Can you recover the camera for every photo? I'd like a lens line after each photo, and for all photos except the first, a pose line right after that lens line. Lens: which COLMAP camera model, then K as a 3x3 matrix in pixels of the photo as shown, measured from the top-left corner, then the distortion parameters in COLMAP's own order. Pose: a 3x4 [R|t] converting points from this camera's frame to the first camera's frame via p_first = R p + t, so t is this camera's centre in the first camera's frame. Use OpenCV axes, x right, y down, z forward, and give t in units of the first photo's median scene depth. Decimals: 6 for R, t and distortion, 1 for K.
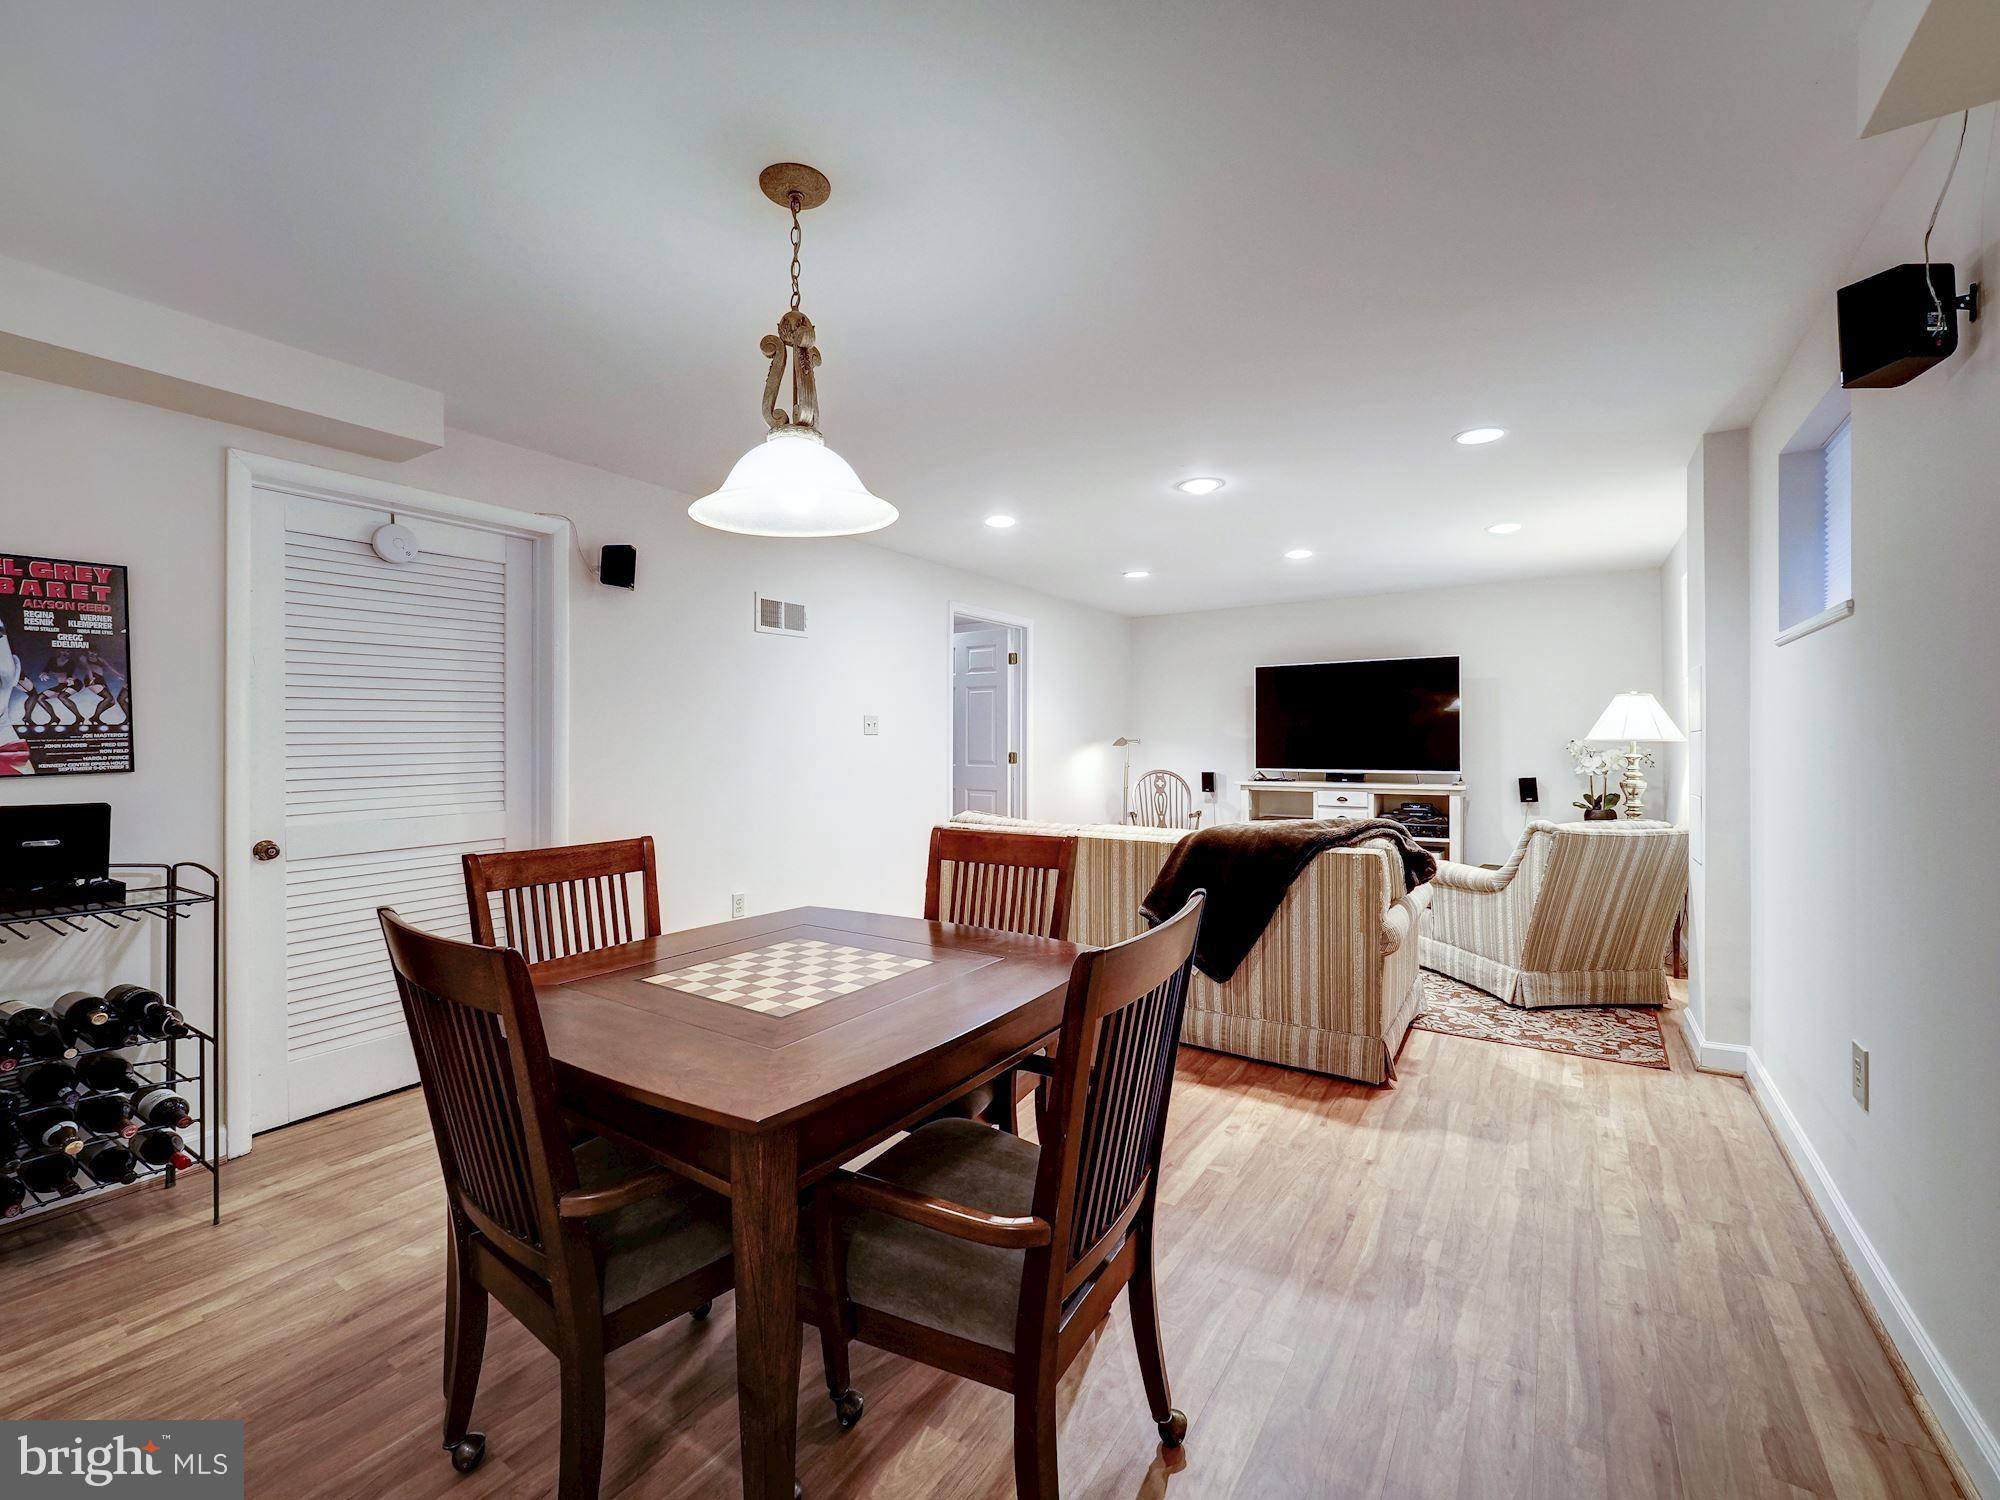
lens RADIAL K [[881.6, 0, 1003.9], [0, 881.6, 721.4], [0, 0, 1]] dist [-0.001650, -0.018986]
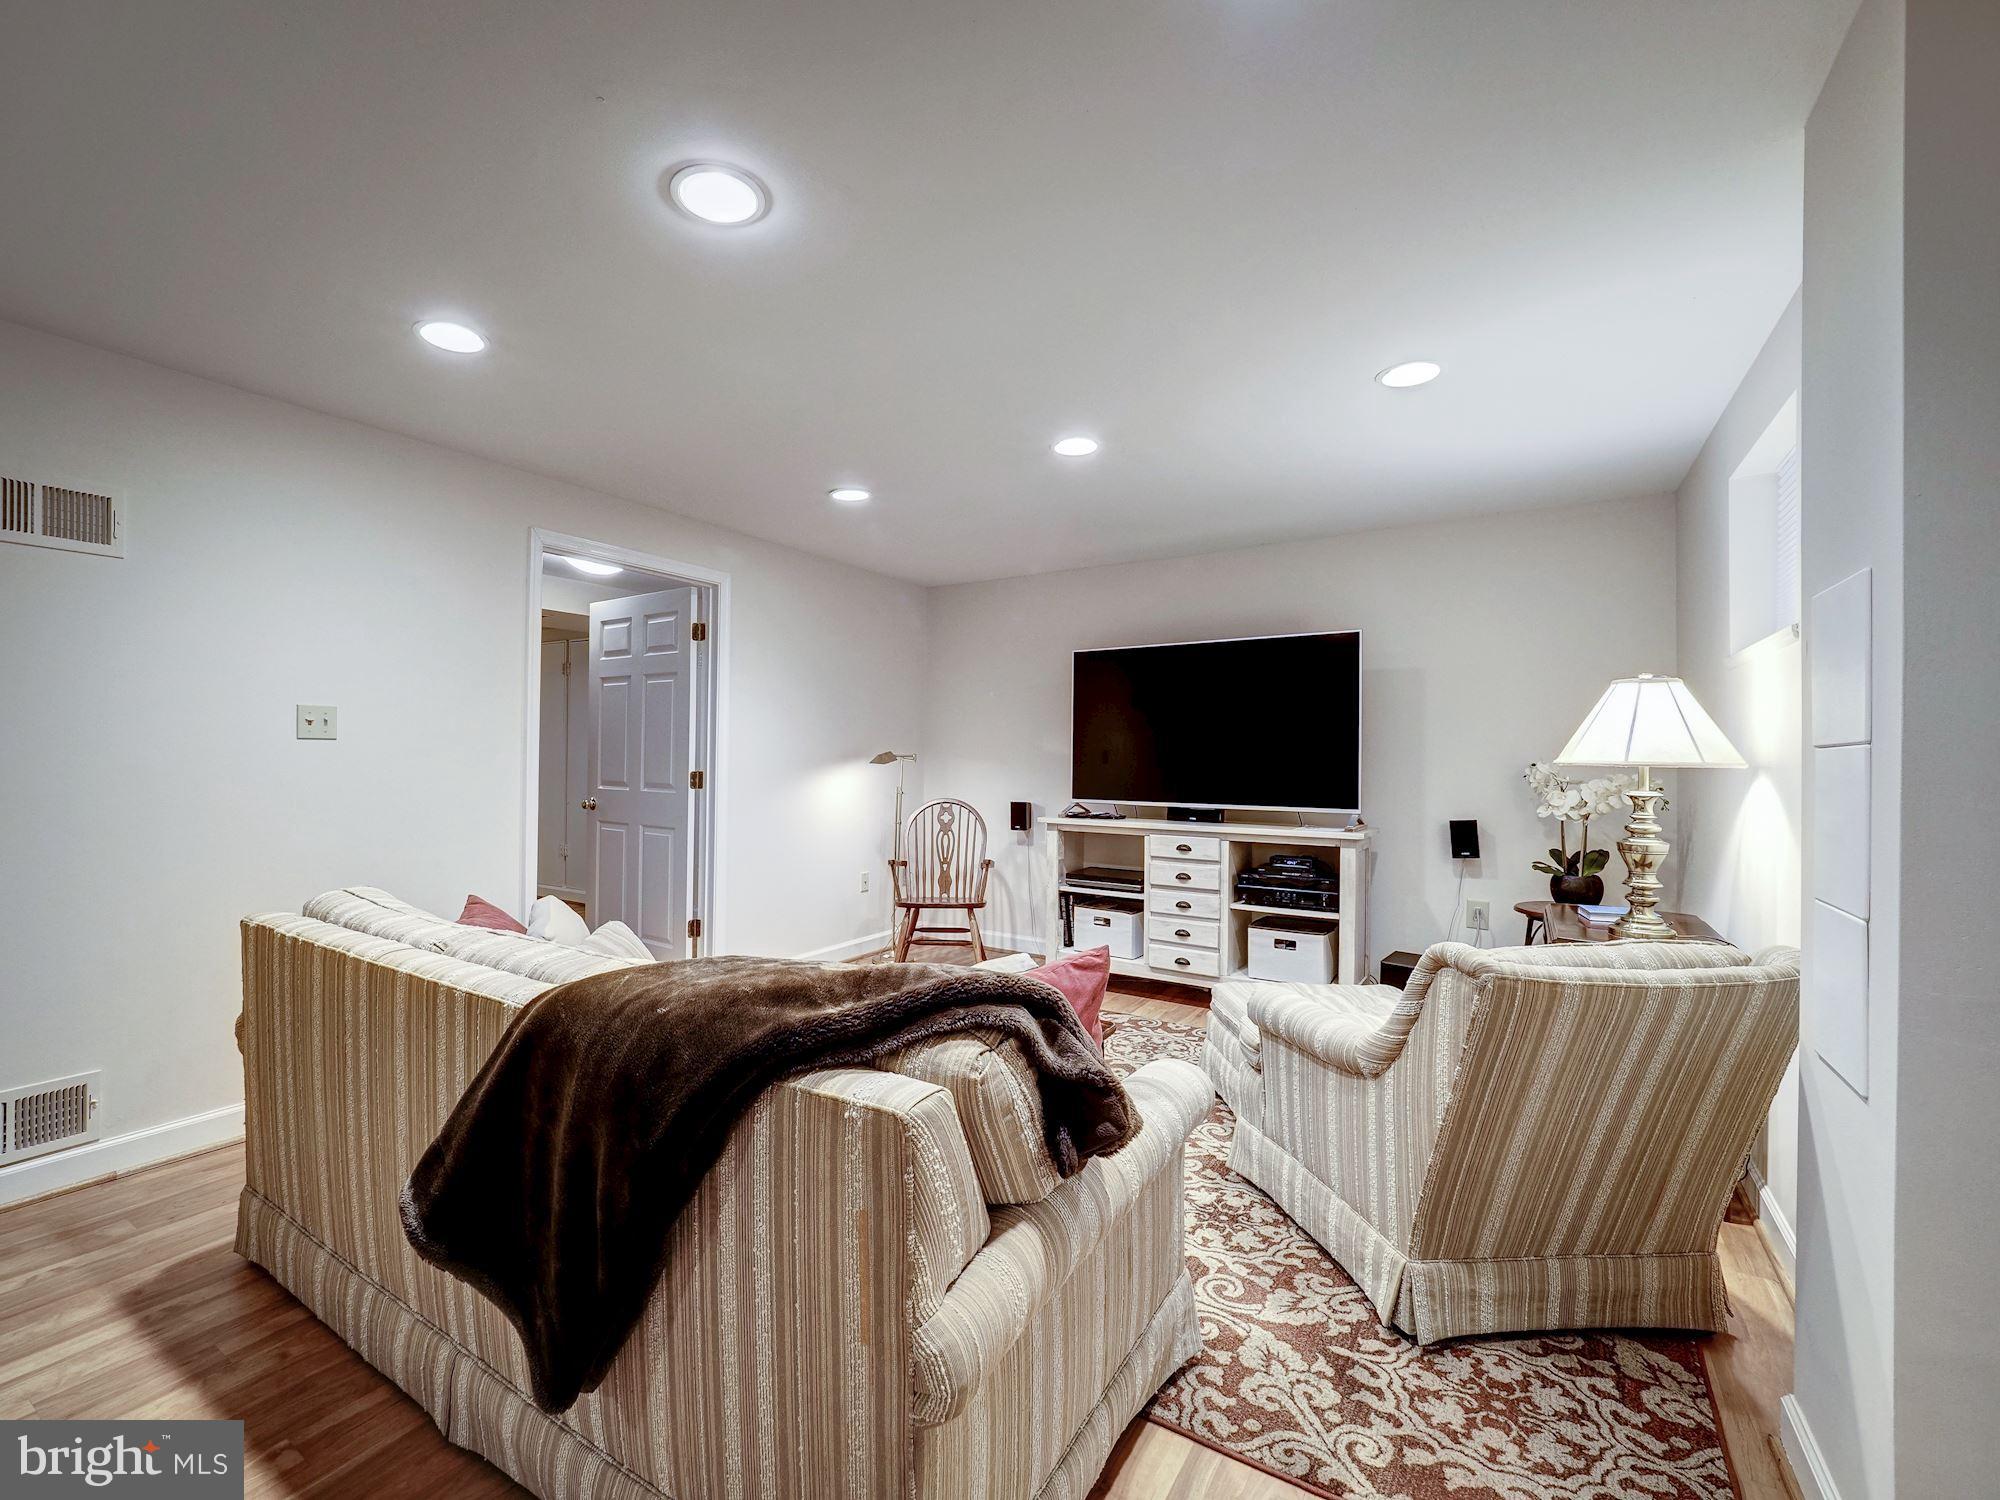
lens RADIAL K [[839.1, 0, 999.0], [0, 839.1, 741.0], [0, 0, 1]] dist [-0.009827, -0.000226]
pose [[0.999923, 0.012325, 0.001260, 0.345760], [-0.012329, 0.999919, 0.003173, 0.010374], [-0.001221, -0.003189, 0.999994, 0.526519]]
